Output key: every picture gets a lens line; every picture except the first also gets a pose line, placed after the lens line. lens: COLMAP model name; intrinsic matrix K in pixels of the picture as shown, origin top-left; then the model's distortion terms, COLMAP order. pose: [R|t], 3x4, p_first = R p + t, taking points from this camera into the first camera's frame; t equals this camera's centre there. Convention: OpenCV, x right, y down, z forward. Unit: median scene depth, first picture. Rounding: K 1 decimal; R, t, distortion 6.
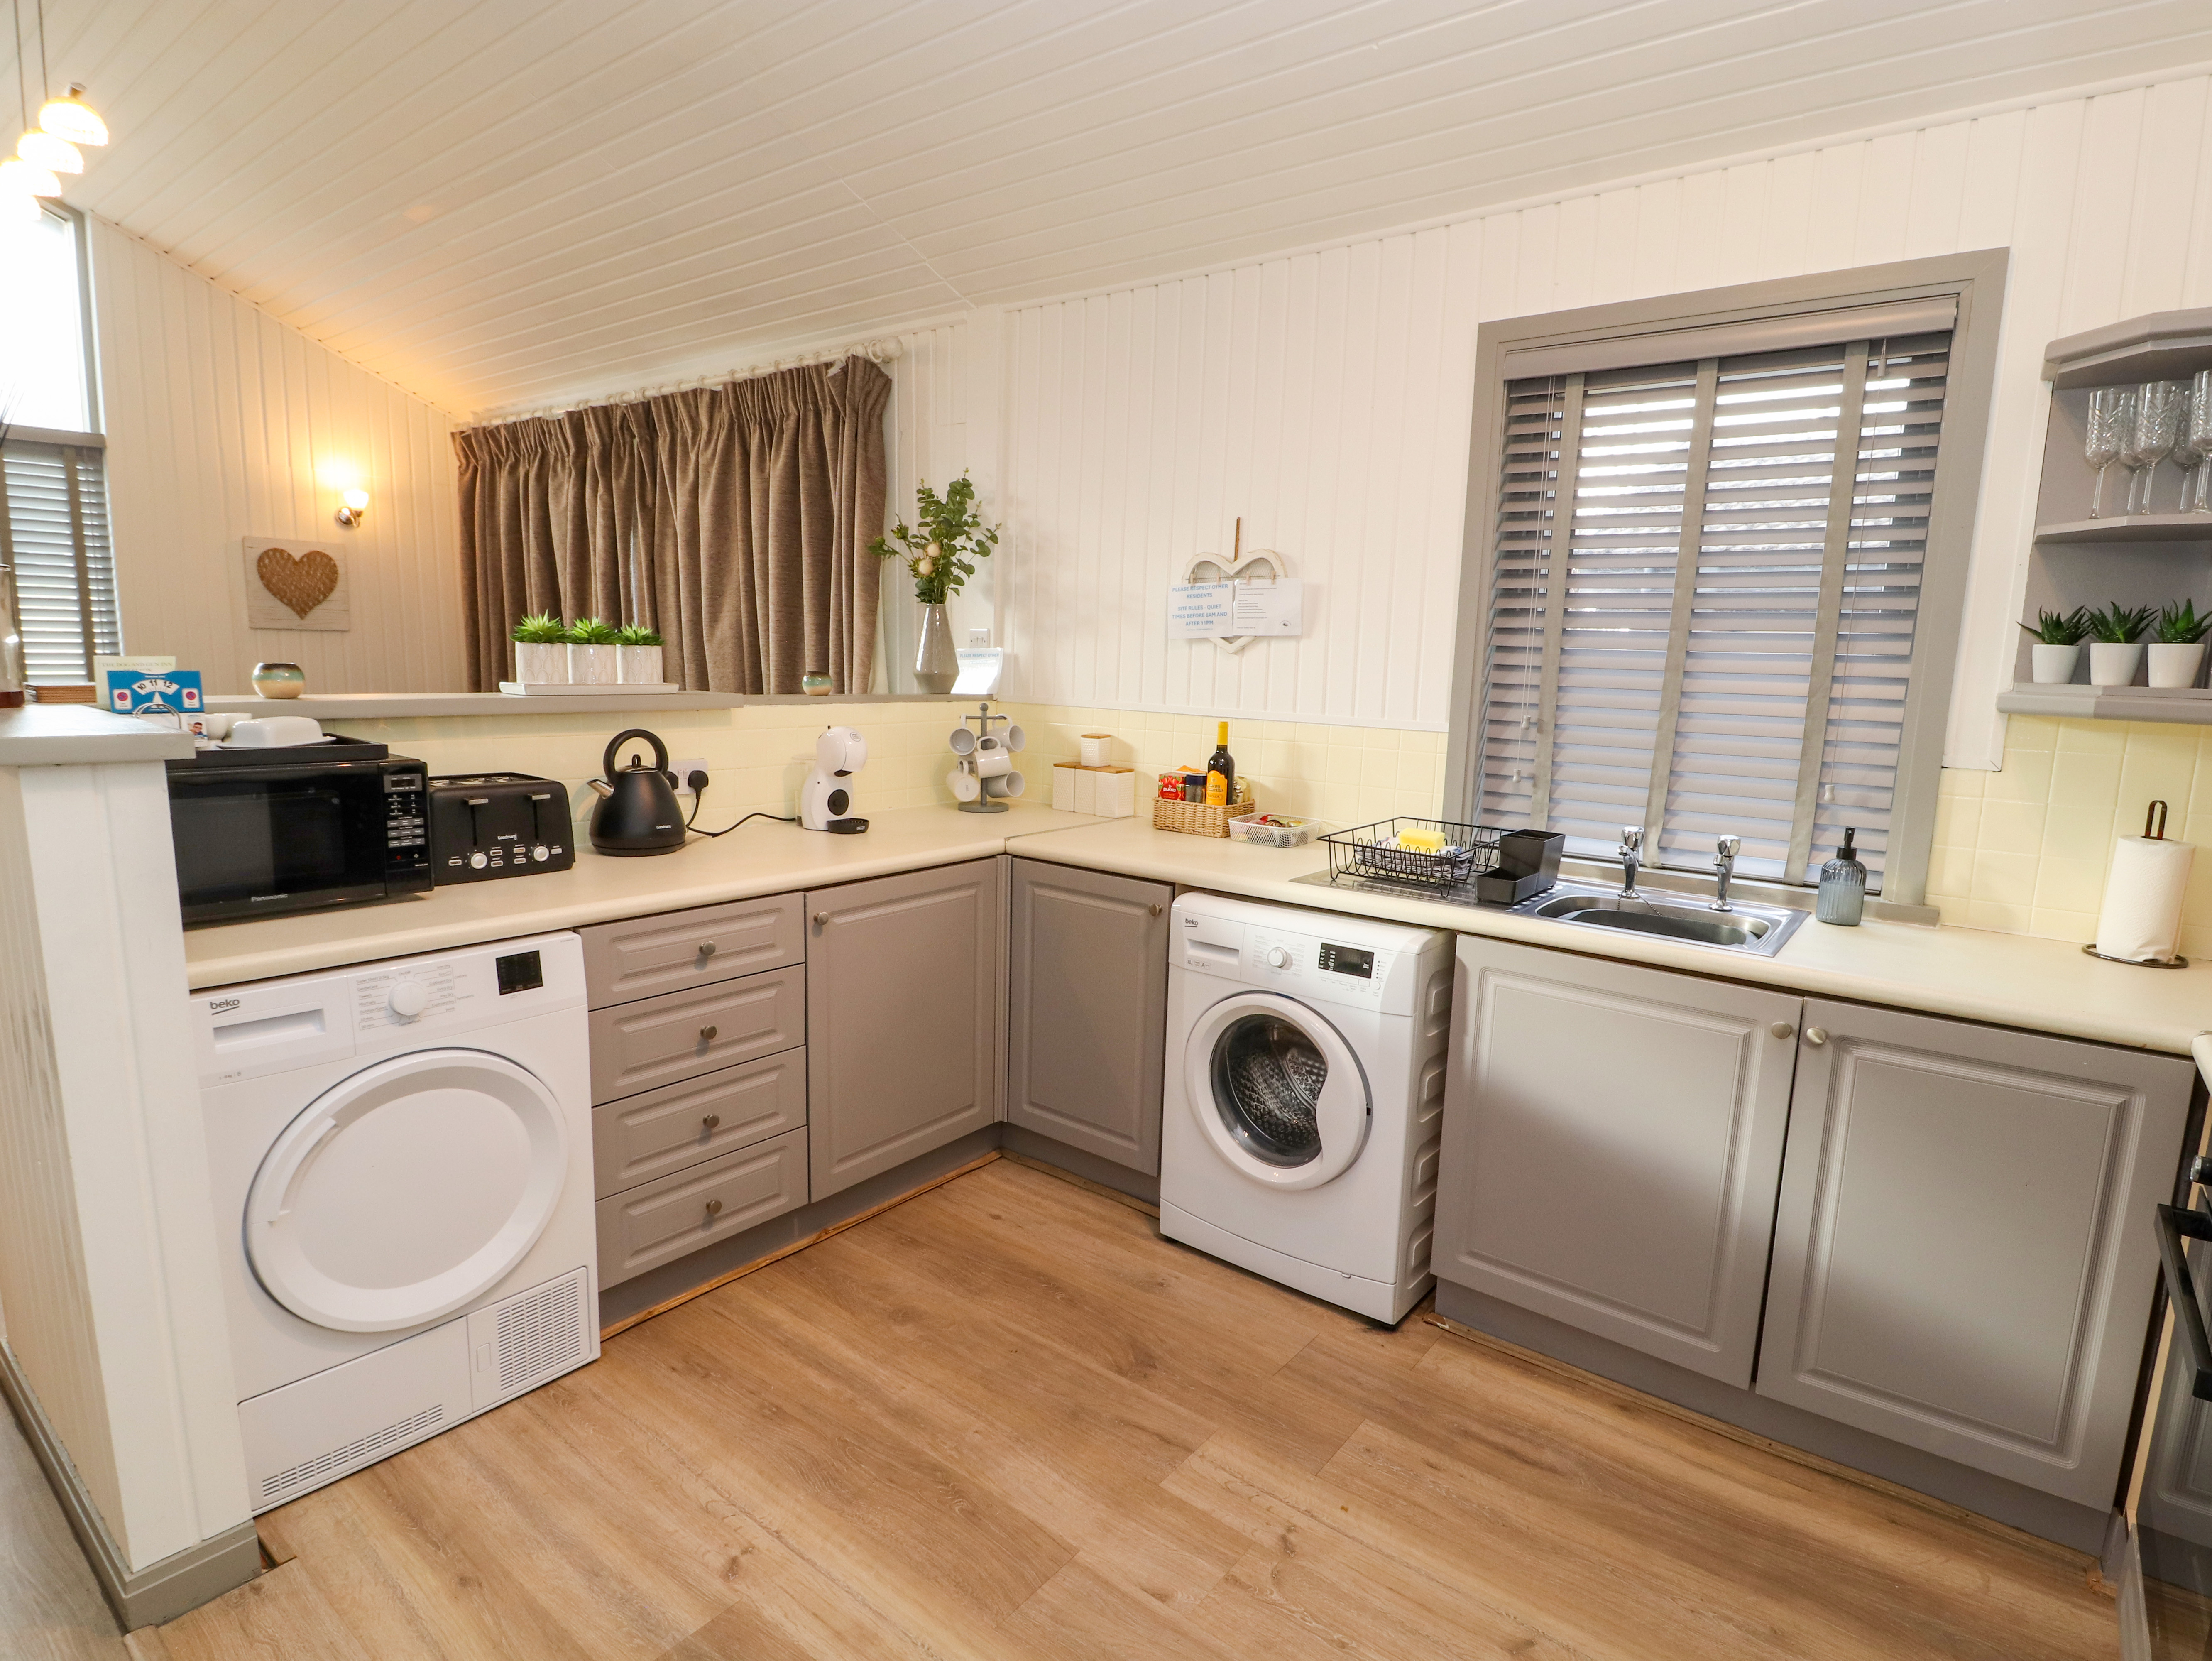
lens RADIAL K [[1123.6, 0, 1106.0], [0, 1123.6, 830.5], [0, 0, 1]] dist [0.000713, -0.014107]
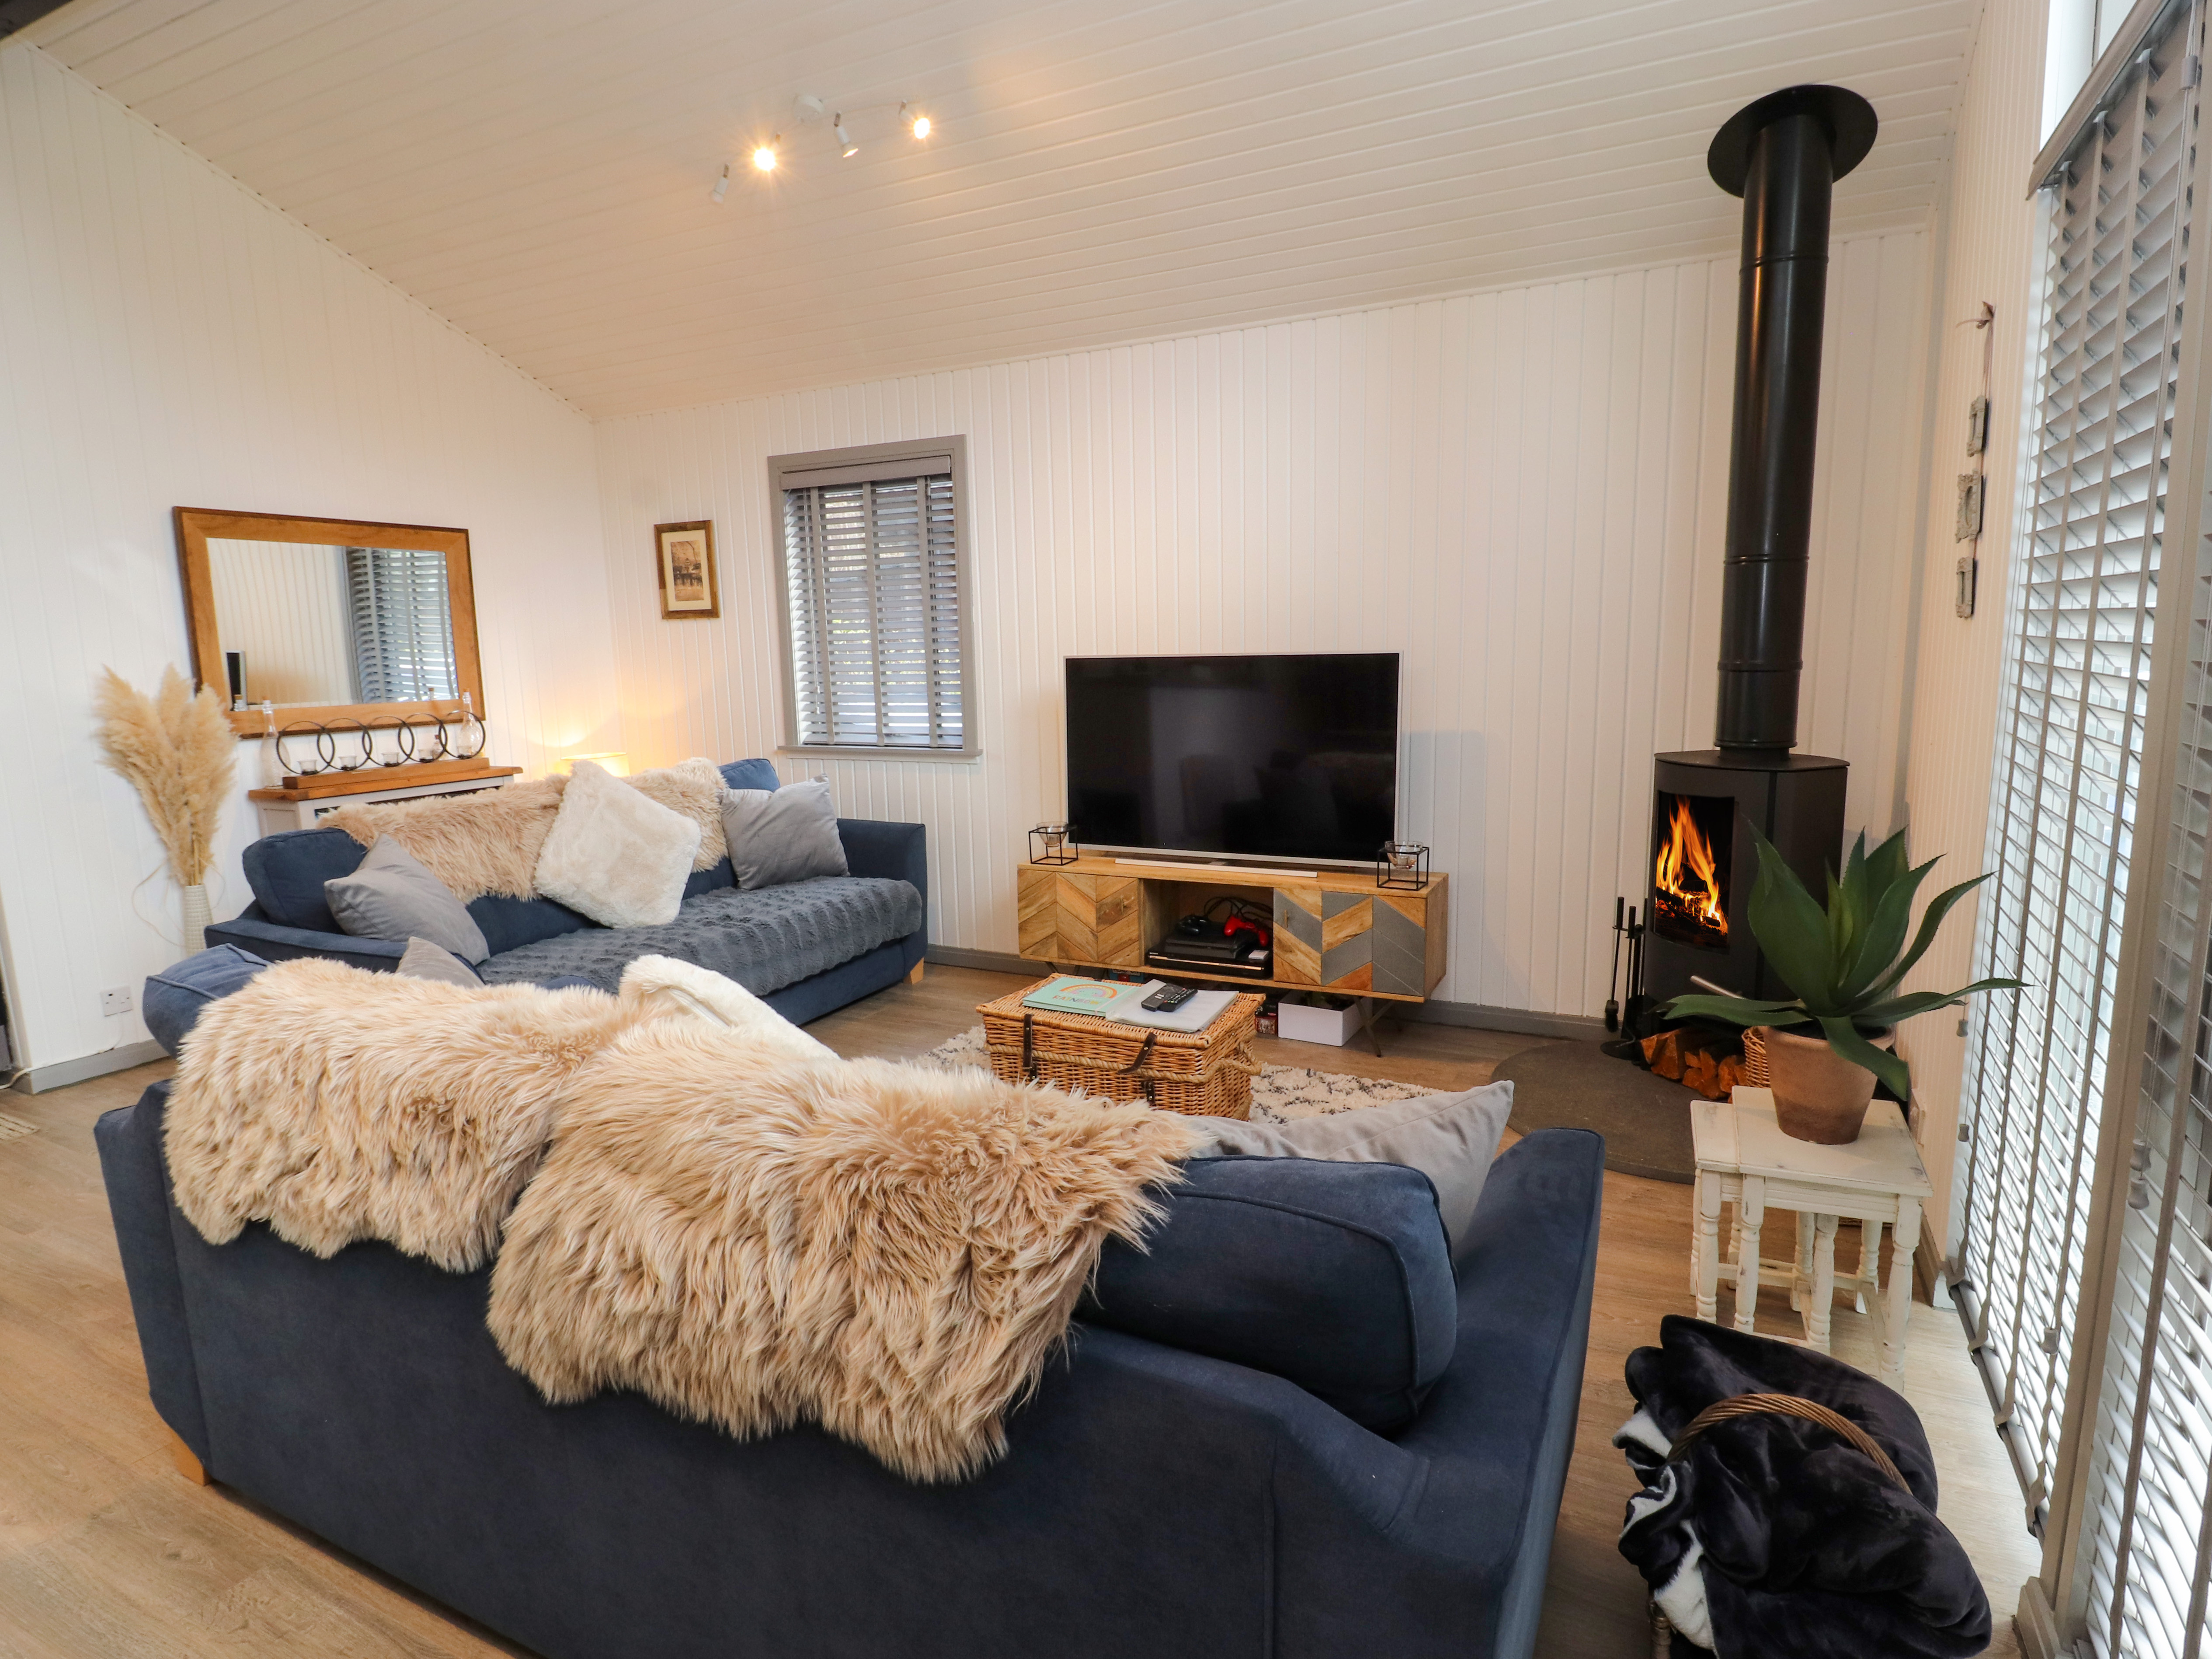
lens RADIAL K [[1184.2, 0, 1106.0], [0, 1184.2, 829.5], [0, 0, 1]] dist [-0.000504, -0.013858]
pose [[0.981371, -0.081495, 0.173982, 0.529281], [0.080763, 0.996669, 0.011296, 0.184333], [-0.174323, 0.002966, 0.984684, -1.058779]]
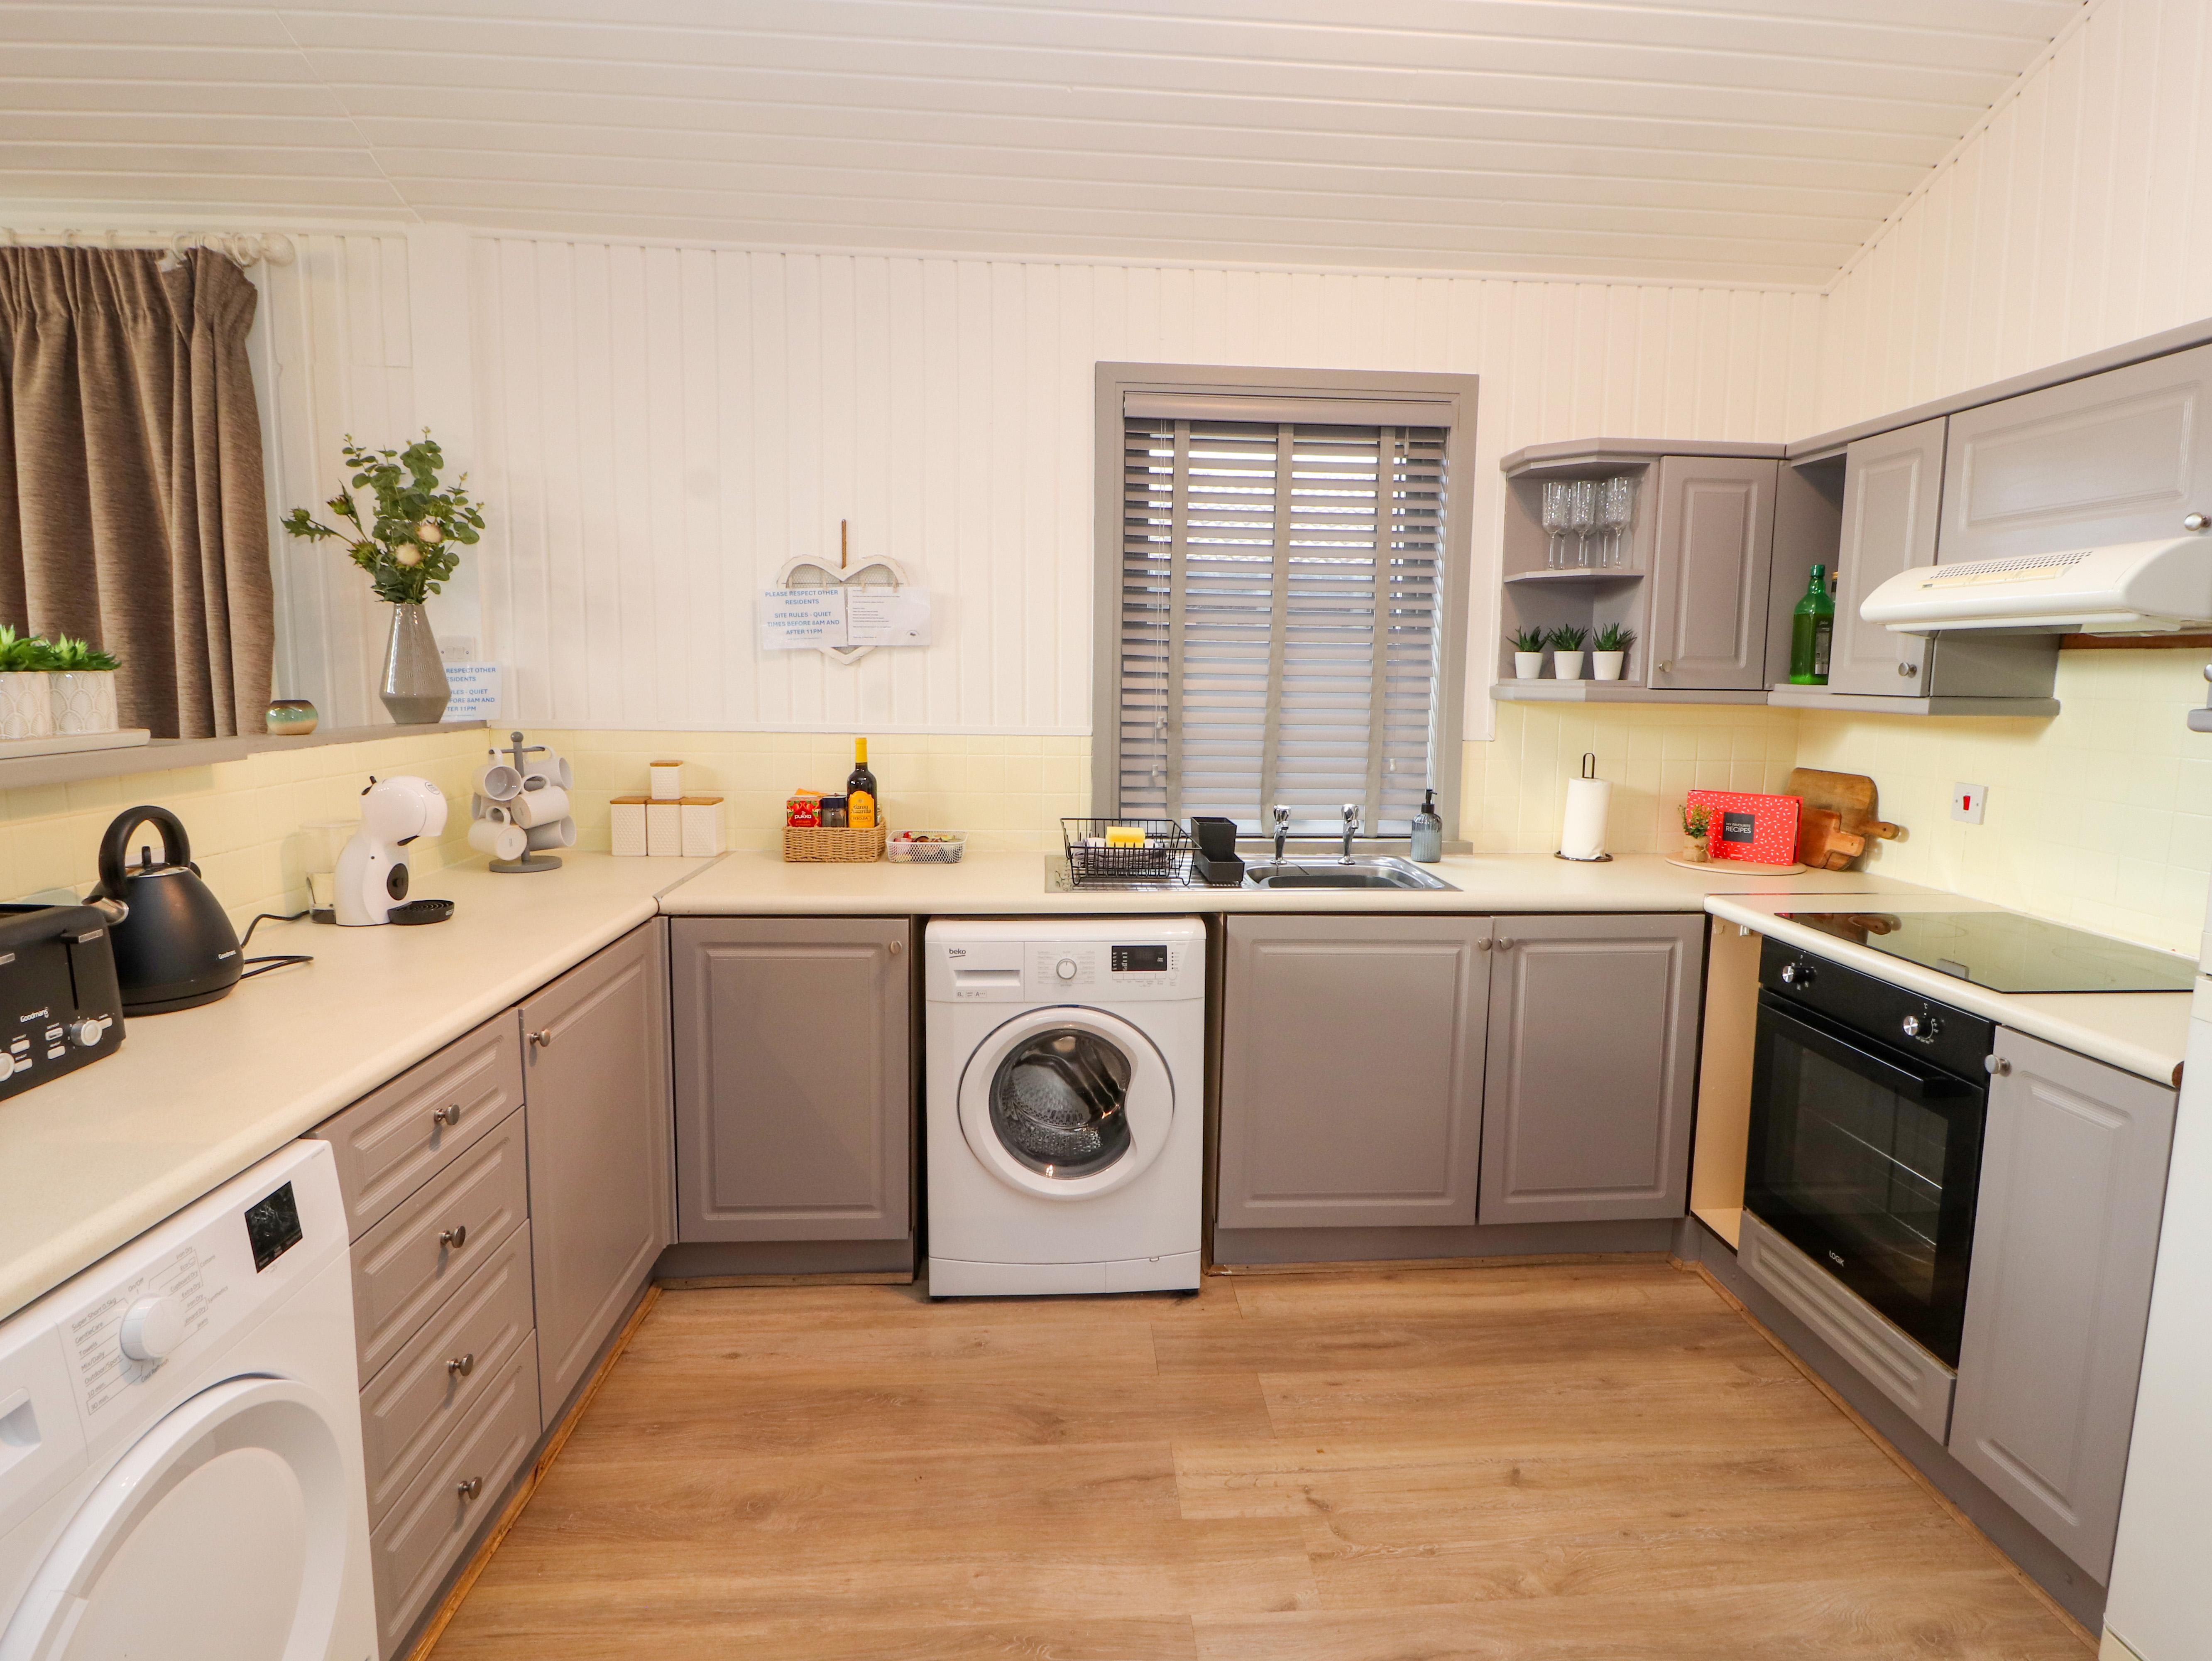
lens RADIAL K [[1132.5, 0, 1116.4], [0, 1132.5, 797.4], [0, 0, 1]] dist [0.002289, -0.014801]
pose [[0.752333, -0.092796, 0.652215, -0.446606], [0.110370, 0.993791, 0.014083, -0.047474], [-0.649472, 0.061389, 0.757903, 0.193860]]
